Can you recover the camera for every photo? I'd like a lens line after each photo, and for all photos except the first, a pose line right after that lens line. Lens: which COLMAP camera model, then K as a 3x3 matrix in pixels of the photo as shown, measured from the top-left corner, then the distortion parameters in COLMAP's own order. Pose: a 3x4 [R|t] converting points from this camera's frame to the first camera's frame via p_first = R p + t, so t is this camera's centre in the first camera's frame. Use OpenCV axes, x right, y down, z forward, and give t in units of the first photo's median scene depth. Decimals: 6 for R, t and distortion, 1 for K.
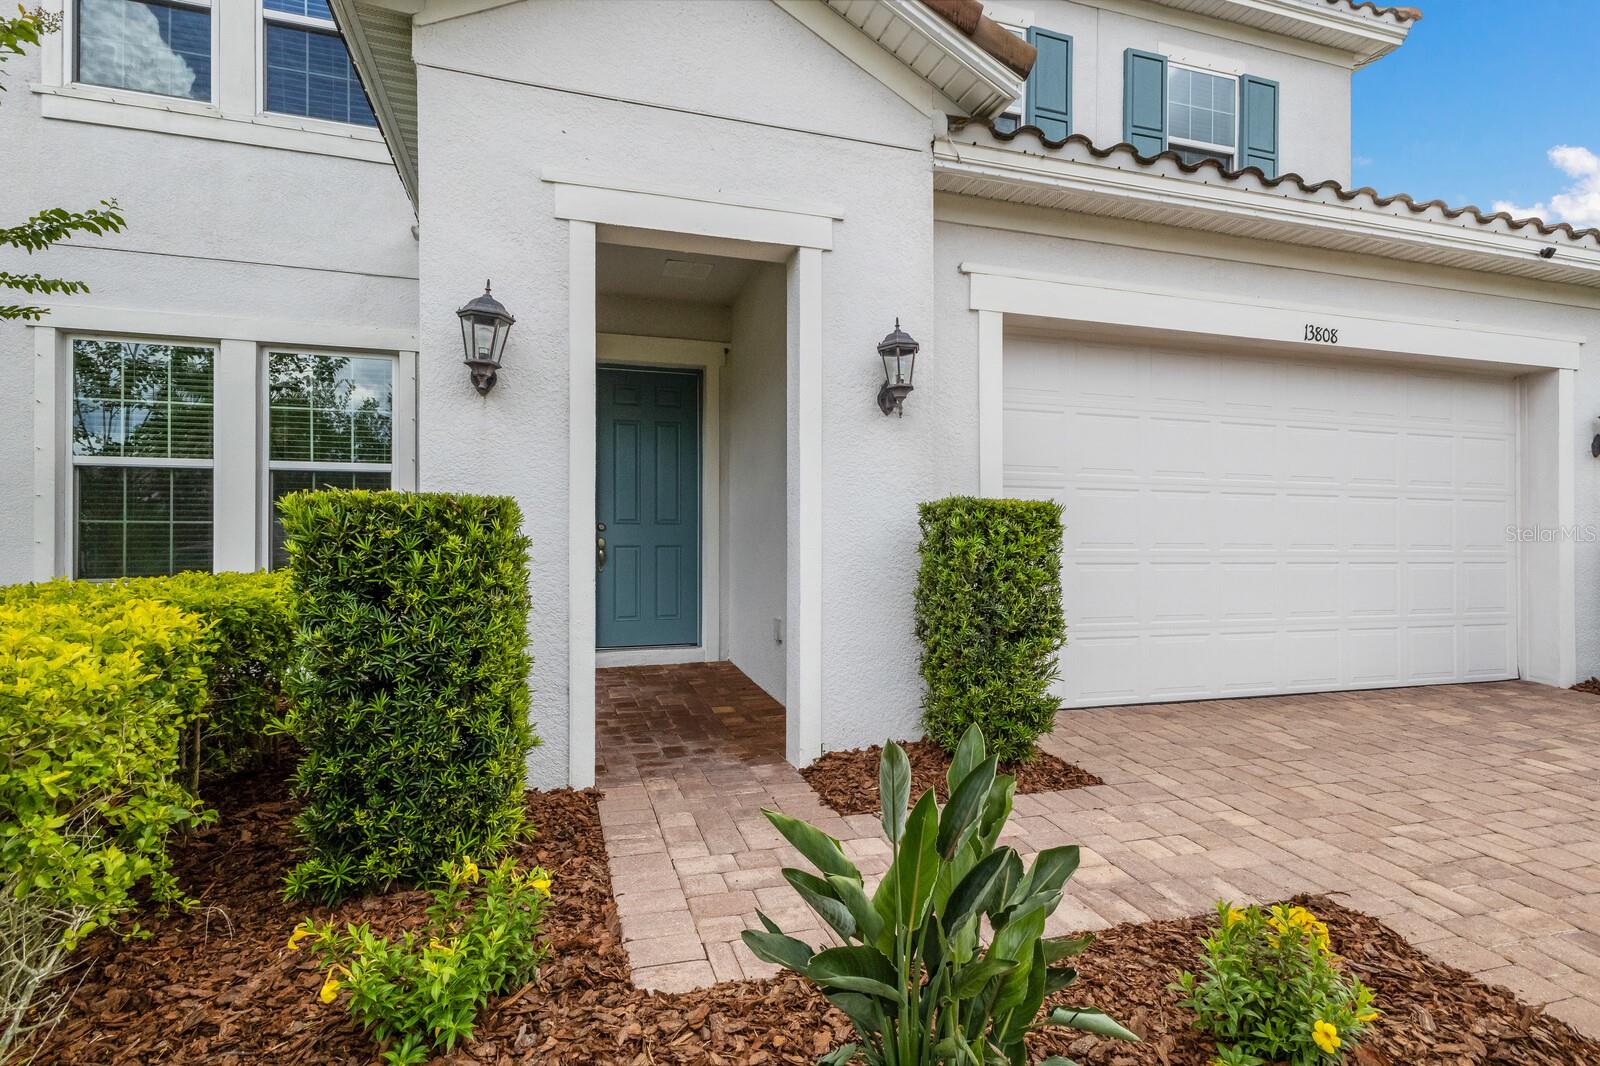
lens RADIAL K [[789.4, 0, 805.6], [0, 789.4, 537.2], [0, 0, 1]] dist [0.018011, -0.001376]
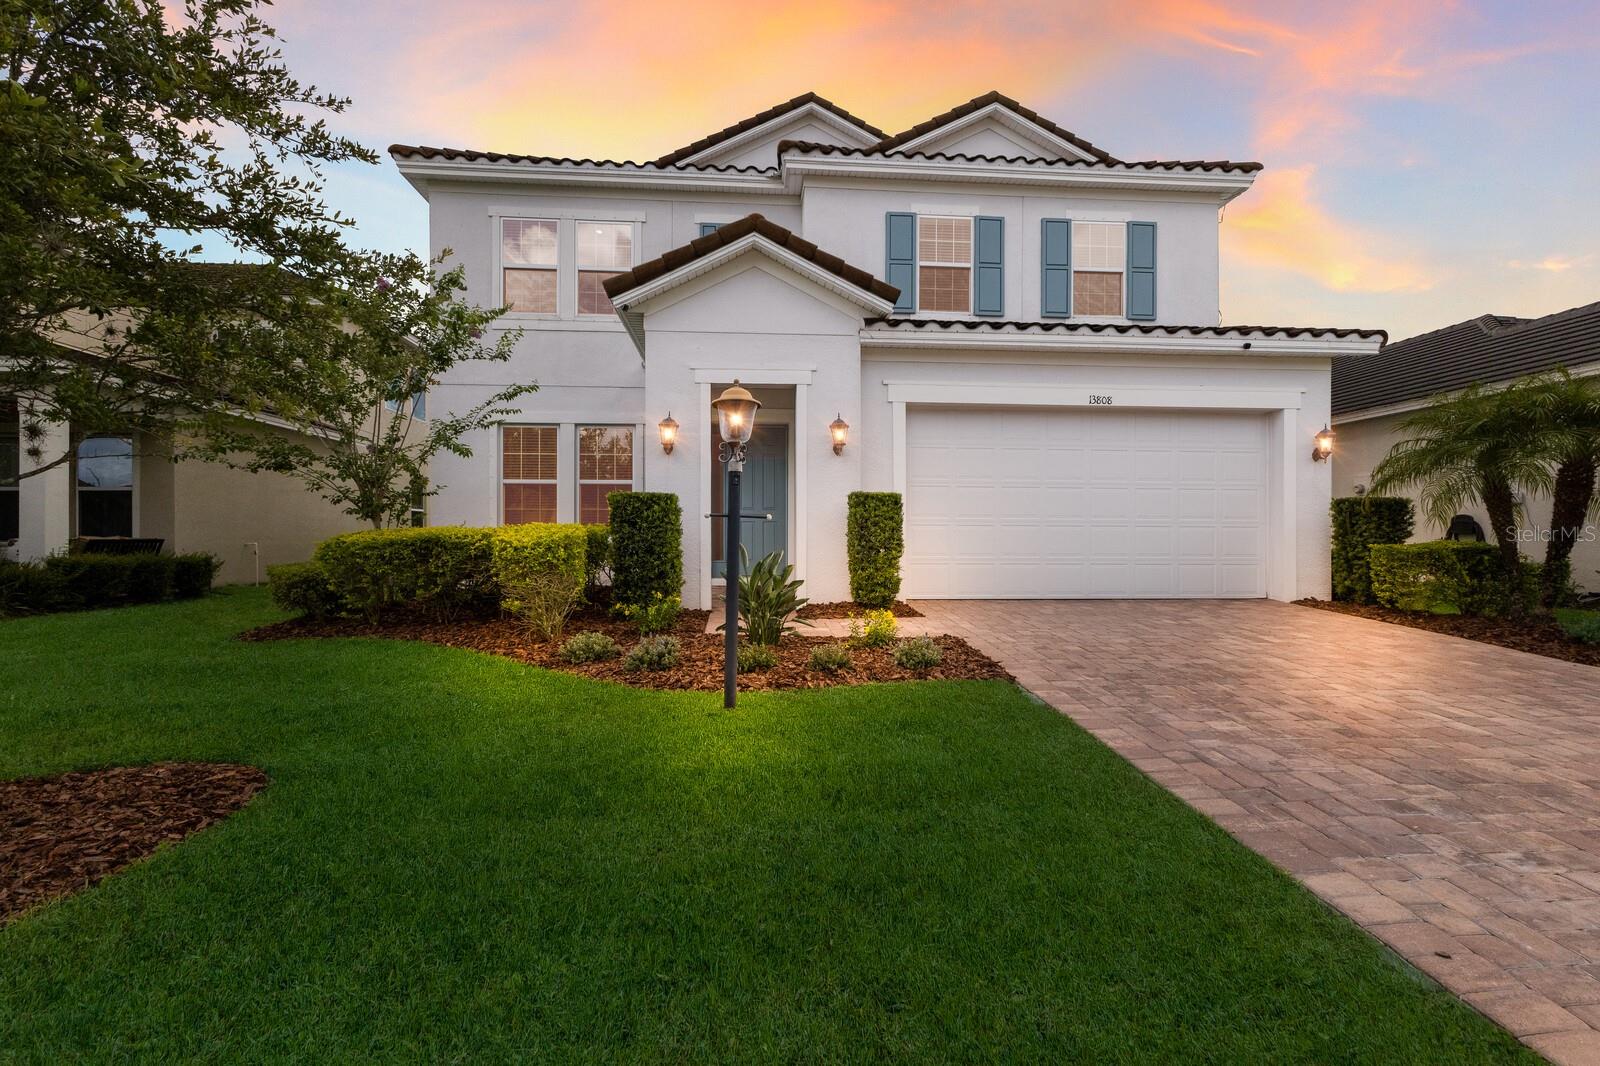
lens RADIAL K [[692.6, 0, 804.9], [0, 692.6, 535.8], [0, 0, 1]] dist [0.019572, -0.004382]
pose [[0.974369, -0.001261, -0.224954, 0.453818], [0.001671, 0.999997, 0.001632, 0.069848], [0.224951, -0.001966, 0.974368, -0.934901]]
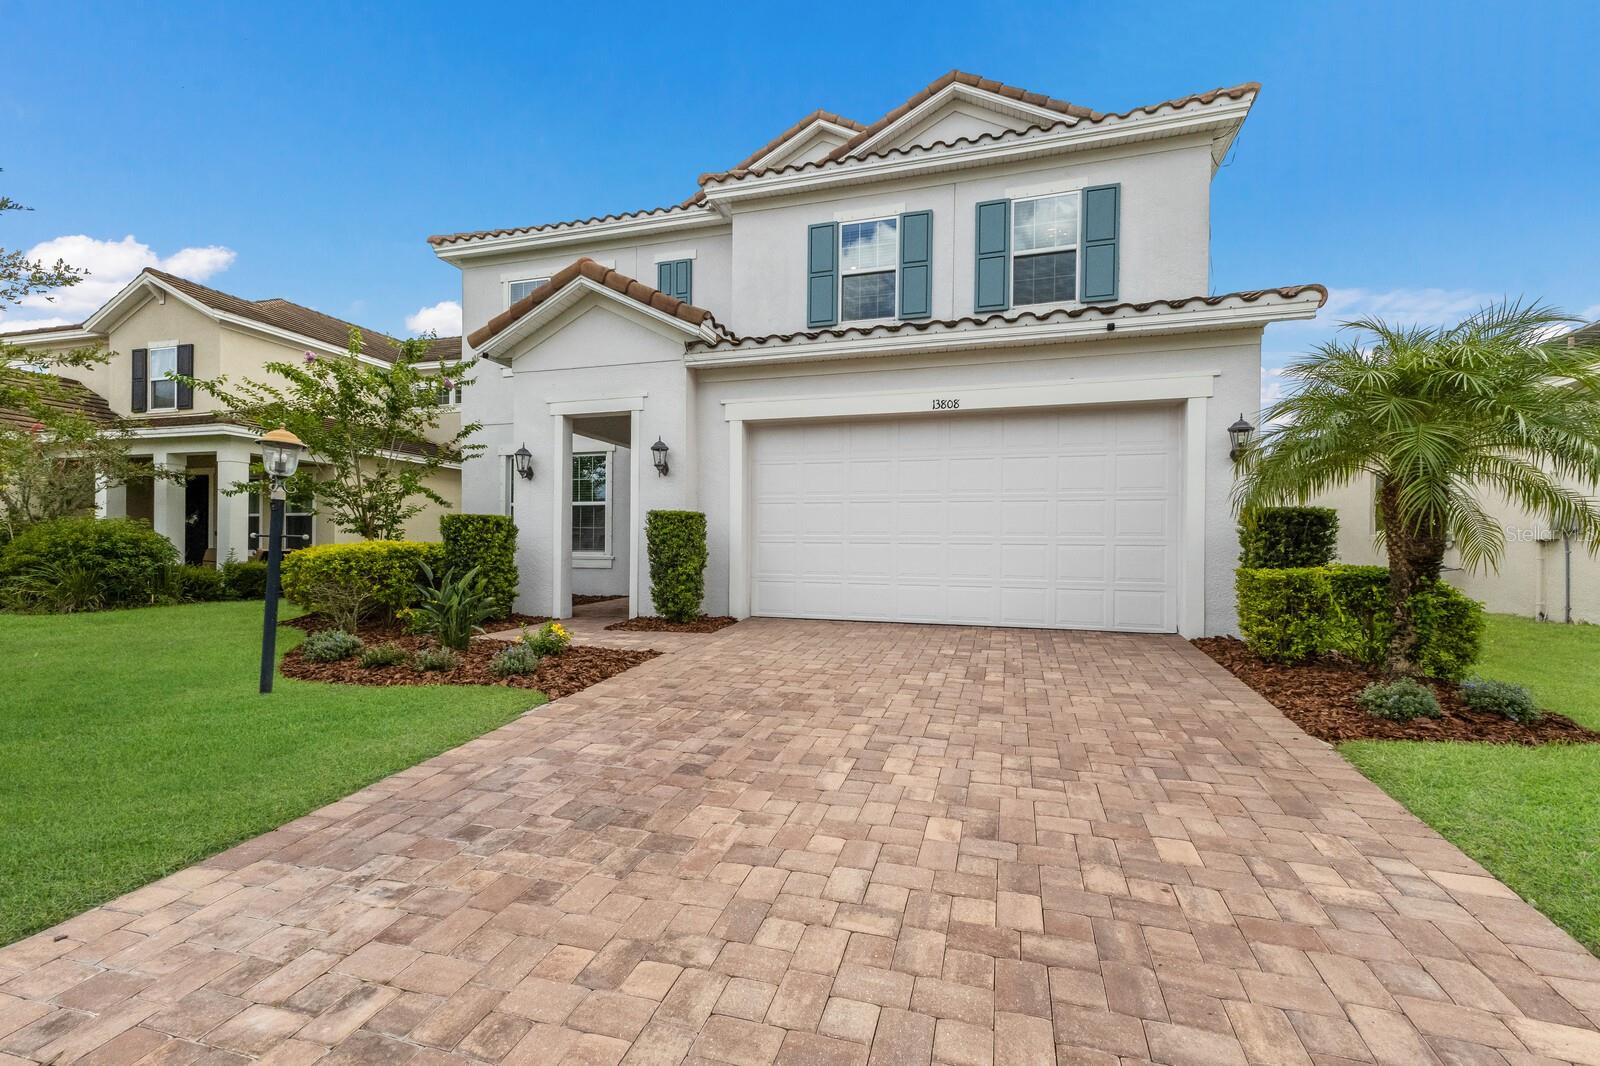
lens RADIAL K [[692.6, 0, 810.0], [0, 692.6, 555.9], [0, 0, 1]] dist [0.019572, -0.004382]
pose [[0.825950, 0.008315, -0.563681, 1.619338], [-0.003036, 0.999942, 0.010302, 0.060821], [0.563735, -0.006797, 0.825928, -0.461764]]
